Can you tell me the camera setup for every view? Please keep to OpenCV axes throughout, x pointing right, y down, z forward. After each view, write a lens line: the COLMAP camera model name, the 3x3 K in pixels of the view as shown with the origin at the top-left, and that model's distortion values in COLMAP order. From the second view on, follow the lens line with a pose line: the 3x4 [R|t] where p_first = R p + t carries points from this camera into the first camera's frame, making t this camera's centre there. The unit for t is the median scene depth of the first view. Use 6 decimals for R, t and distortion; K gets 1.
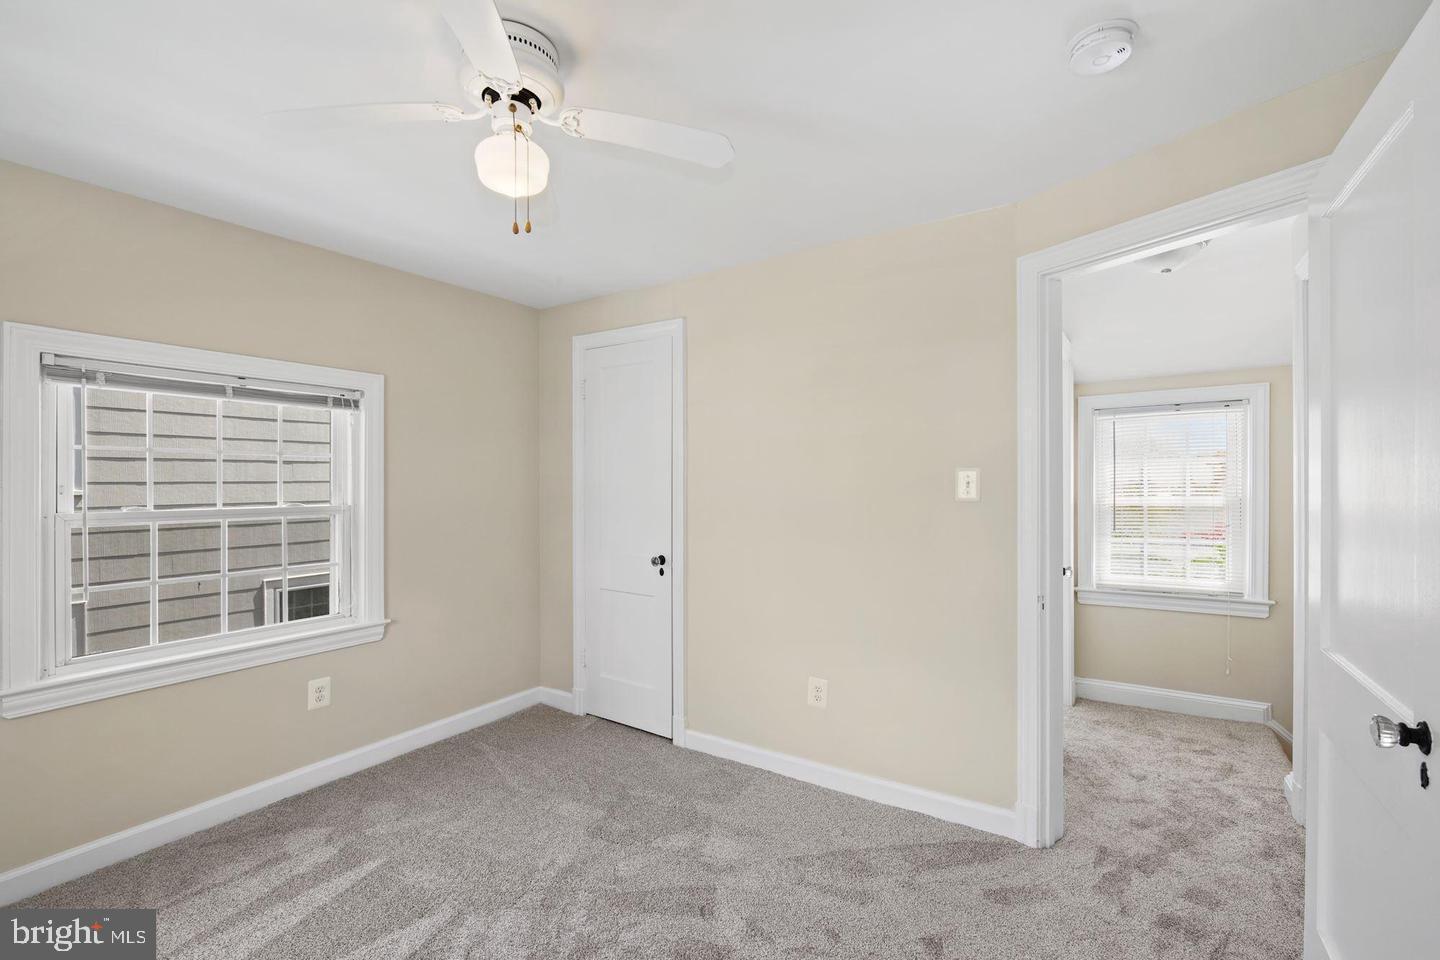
lens RADIAL K [[623.5, 0, 720.0], [0, 623.5, 480.0], [0, 0, 1]] dist [-0.017184, 0.001083]
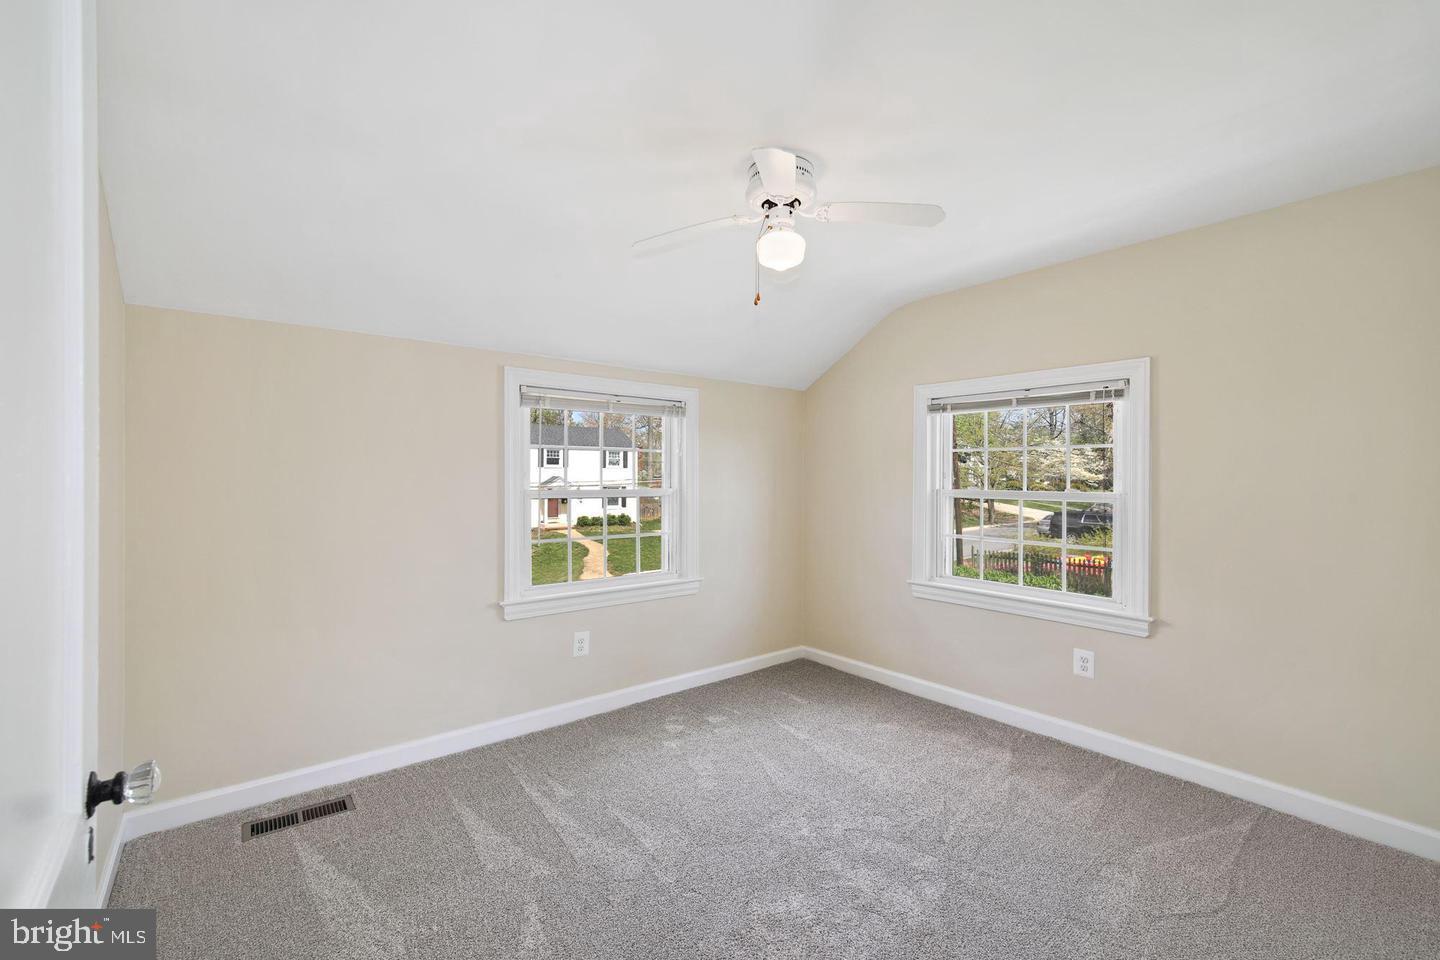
lens RADIAL K [[623.5, 0, 720.0], [0, 623.5, 480.0], [0, 0, 1]] dist [-0.017184, 0.001083]
pose [[-0.336189, 0.010684, -0.941734, 0.606804], [0.003071, 0.999943, 0.010248, 0.006531], [0.941789, 0.000554, -0.336203, 0.768990]]
